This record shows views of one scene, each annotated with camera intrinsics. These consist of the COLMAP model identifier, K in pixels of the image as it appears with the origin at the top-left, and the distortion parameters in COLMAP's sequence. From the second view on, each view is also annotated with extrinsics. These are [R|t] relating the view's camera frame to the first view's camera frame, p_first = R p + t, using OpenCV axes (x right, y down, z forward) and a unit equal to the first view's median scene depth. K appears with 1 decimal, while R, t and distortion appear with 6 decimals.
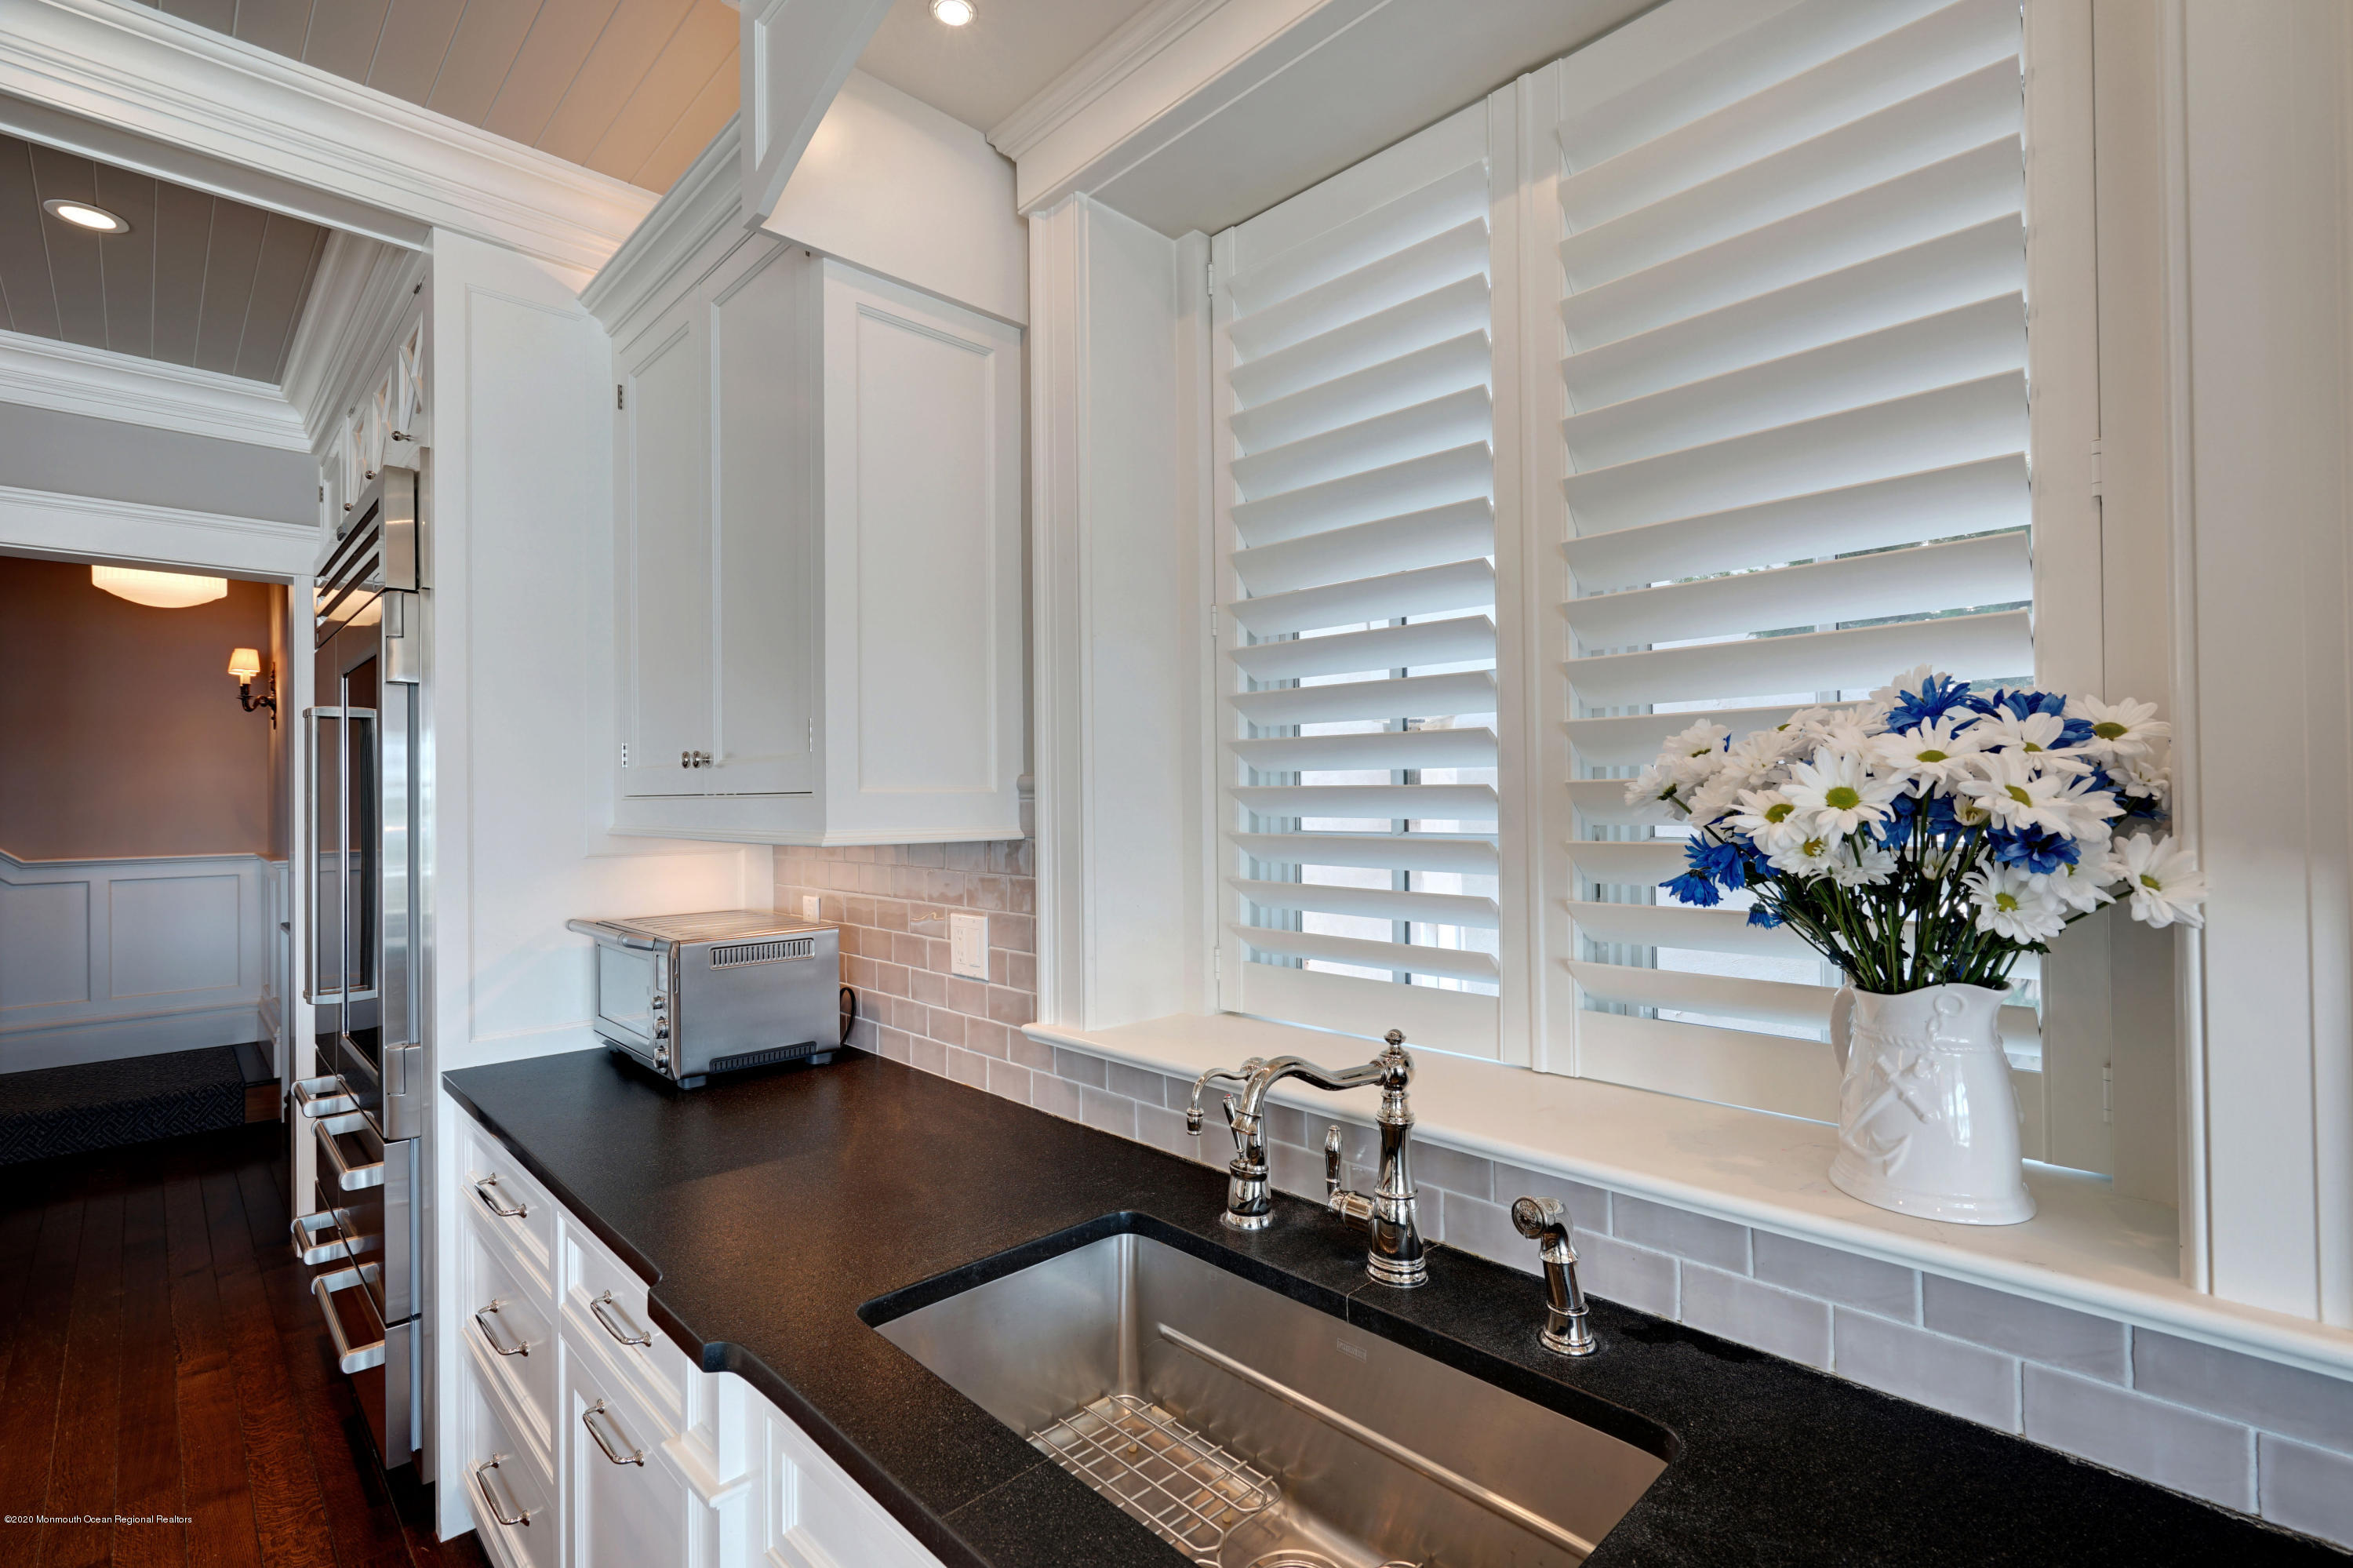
lens RADIAL K [[1056.1, 0, 1171.3], [0, 1056.1, 789.4], [0, 0, 1]] dist [-0.003267, 0.000822]
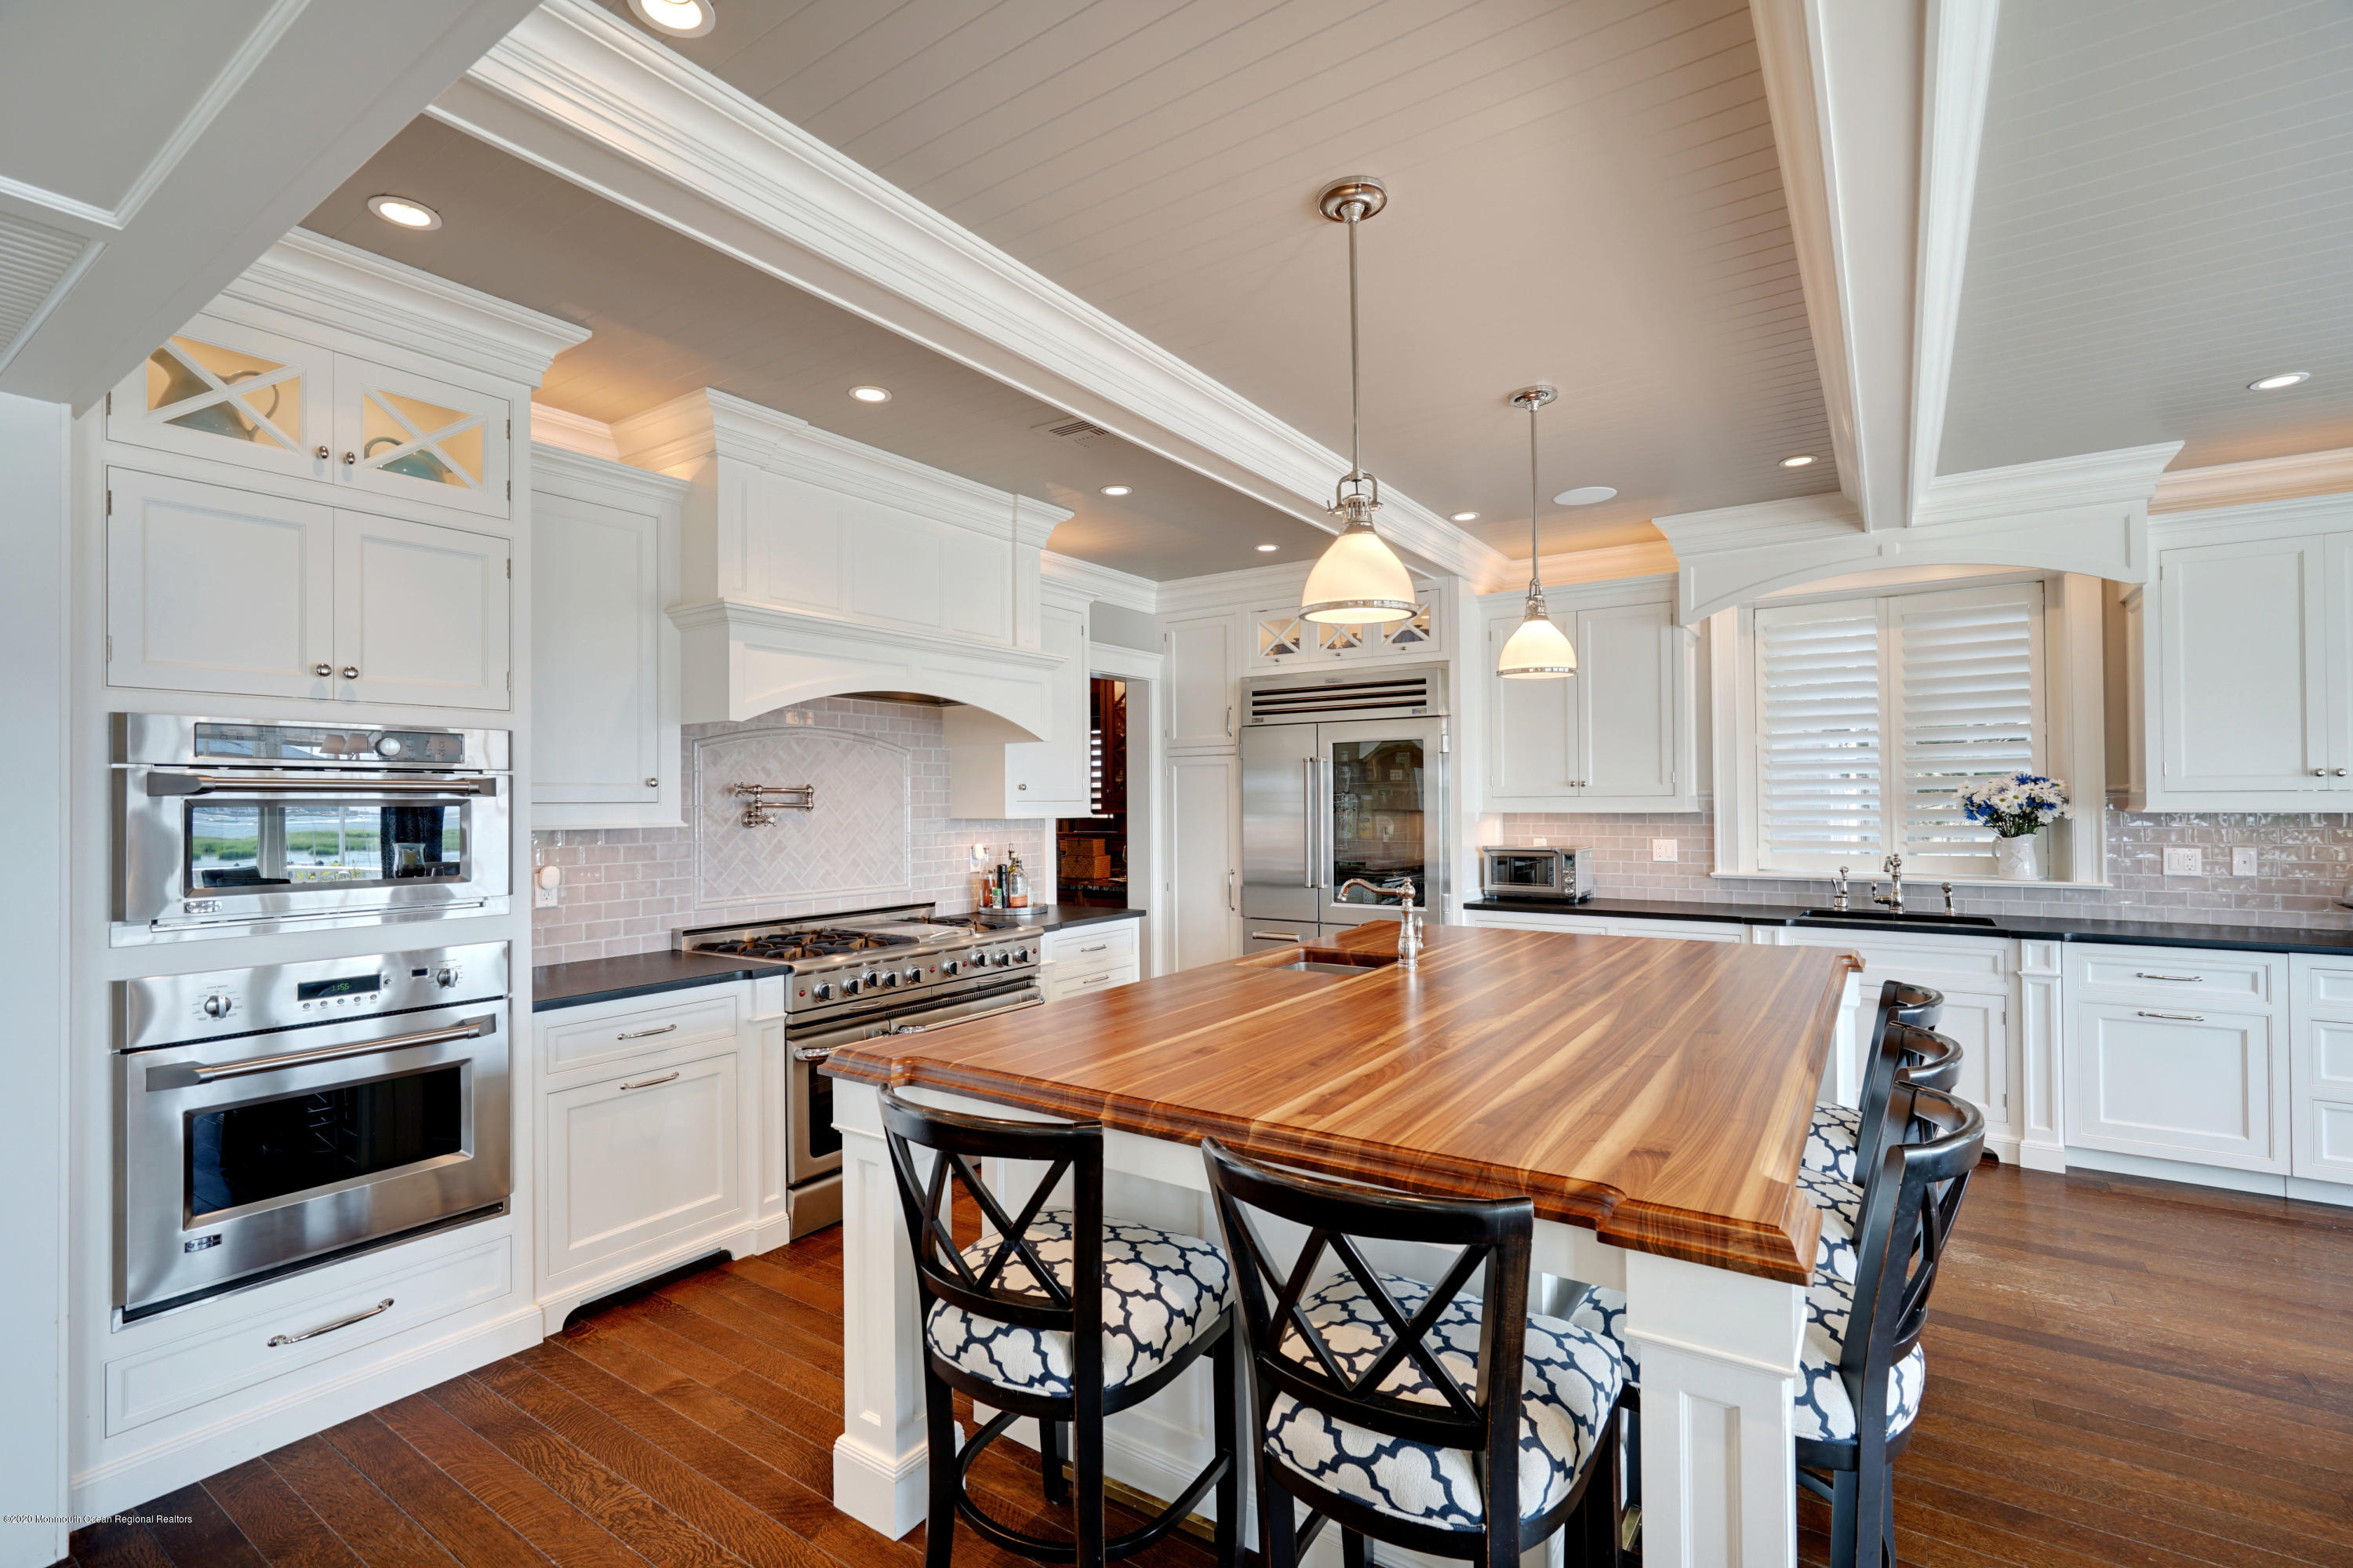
lens RADIAL K [[1056.1, 0, 1192.2], [0, 1056.1, 785.8], [0, 0, 1]] dist [-0.003267, 0.000822]
pose [[0.979390, 0.003676, 0.201945, -4.105772], [-0.002787, 0.999985, -0.004687, -0.015164], [-0.201959, 0.004027, 0.979386, -3.083989]]
